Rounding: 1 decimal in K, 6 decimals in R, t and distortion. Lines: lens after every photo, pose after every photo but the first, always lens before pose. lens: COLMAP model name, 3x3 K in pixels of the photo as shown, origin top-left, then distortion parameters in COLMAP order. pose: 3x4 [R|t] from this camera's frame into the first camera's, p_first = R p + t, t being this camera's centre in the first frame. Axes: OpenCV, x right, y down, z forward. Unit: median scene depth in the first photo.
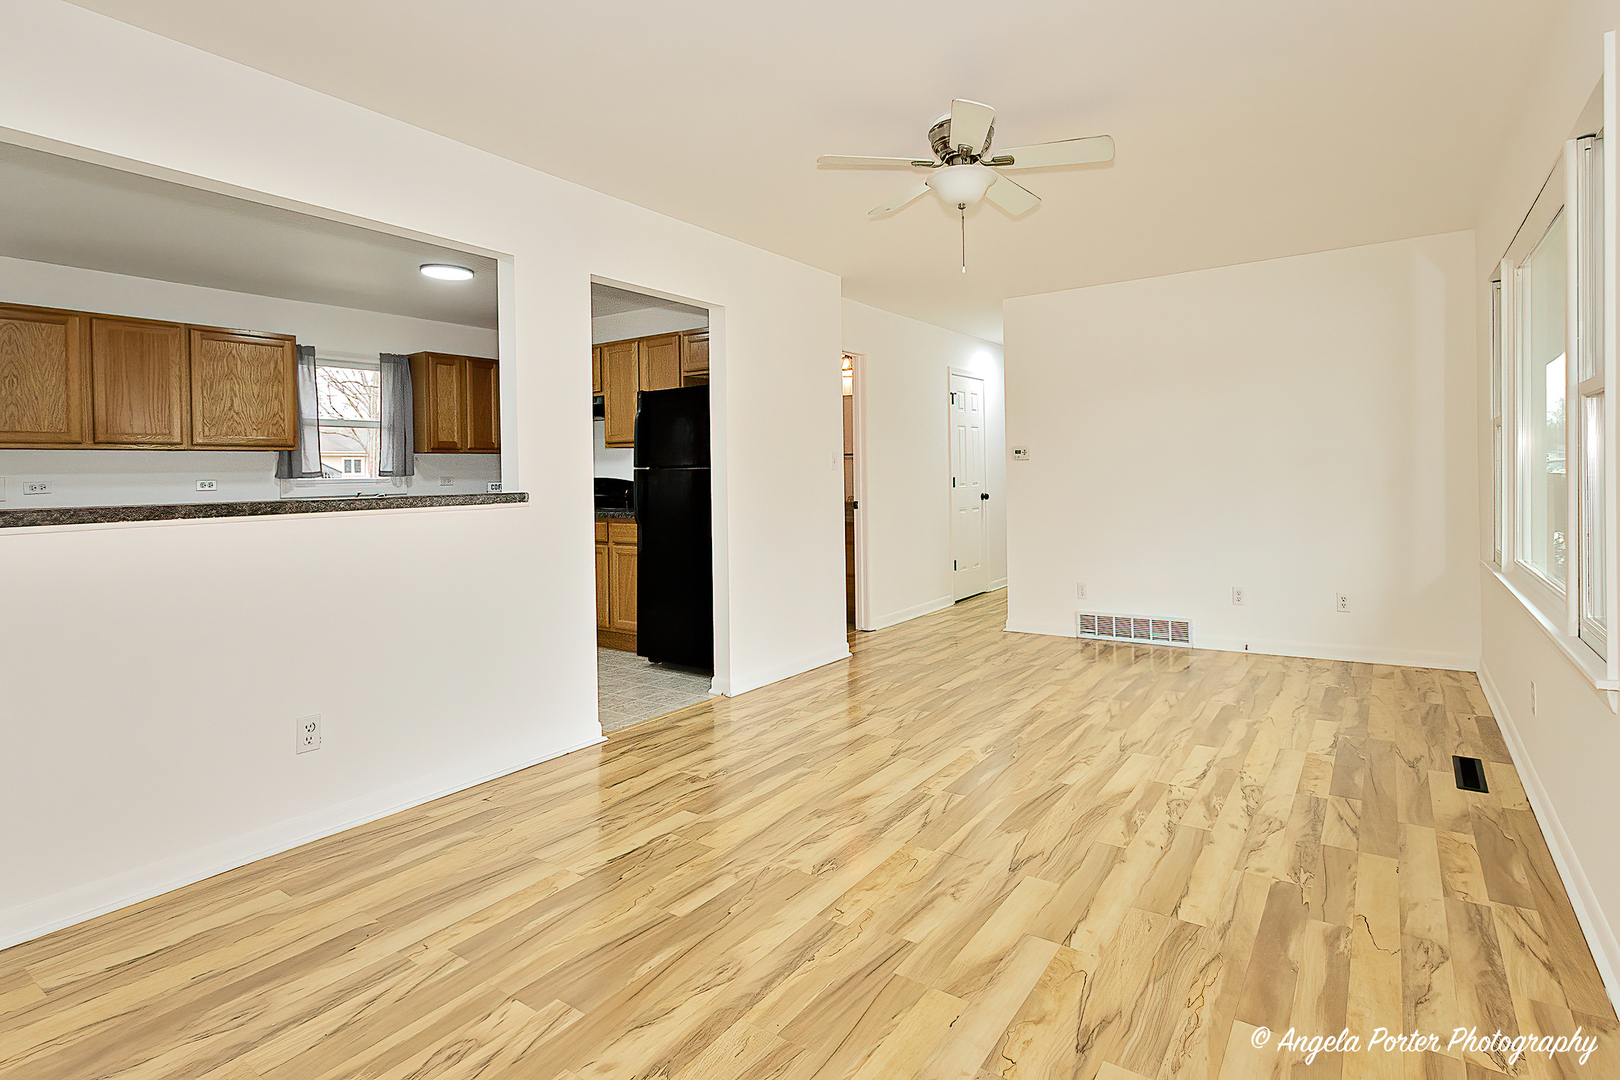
lens RADIAL K [[814.3, 0, 820.2], [0, 814.3, 476.7], [0, 0, 1]] dist [-0.001151, 0.001463]
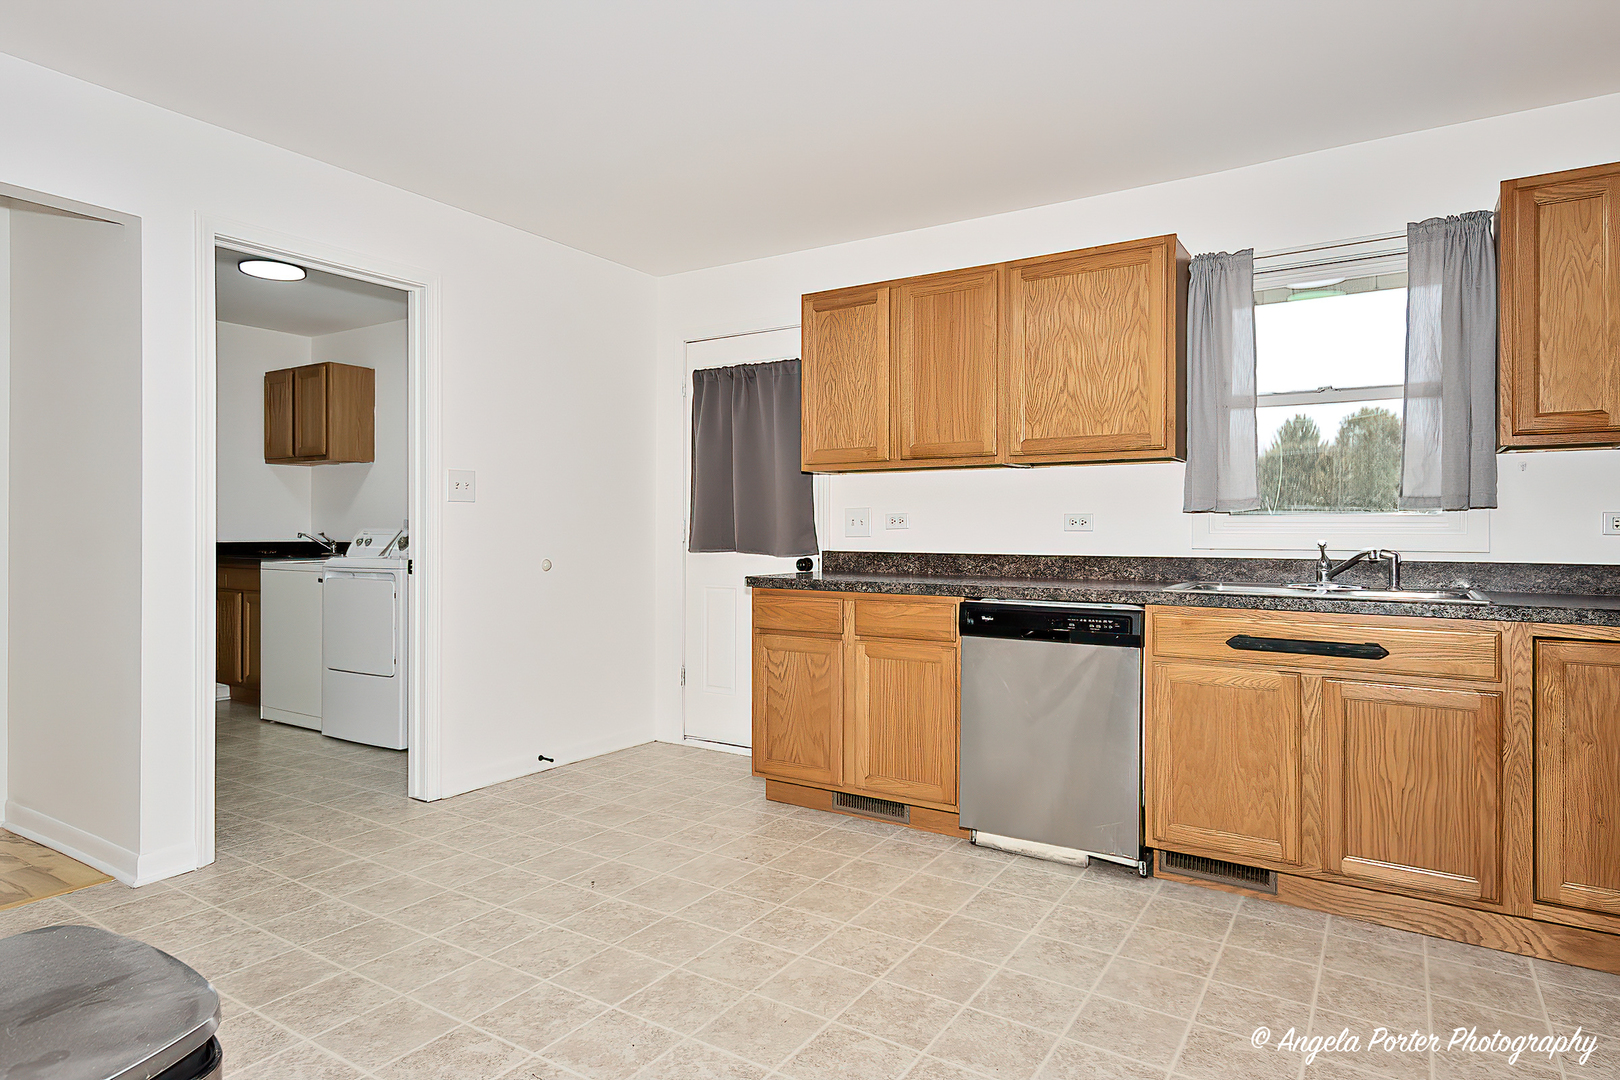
lens RADIAL K [[911.3, 0, 834.7], [0, 911.3, 531.0], [0, 0, 1]] dist [0.002702, 0.000285]
pose [[0.055784, 0.022014, -0.998200, -0.082333], [-0.010173, 0.999718, 0.021479, 0.004182], [0.998391, 0.008957, 0.055992, 0.785610]]
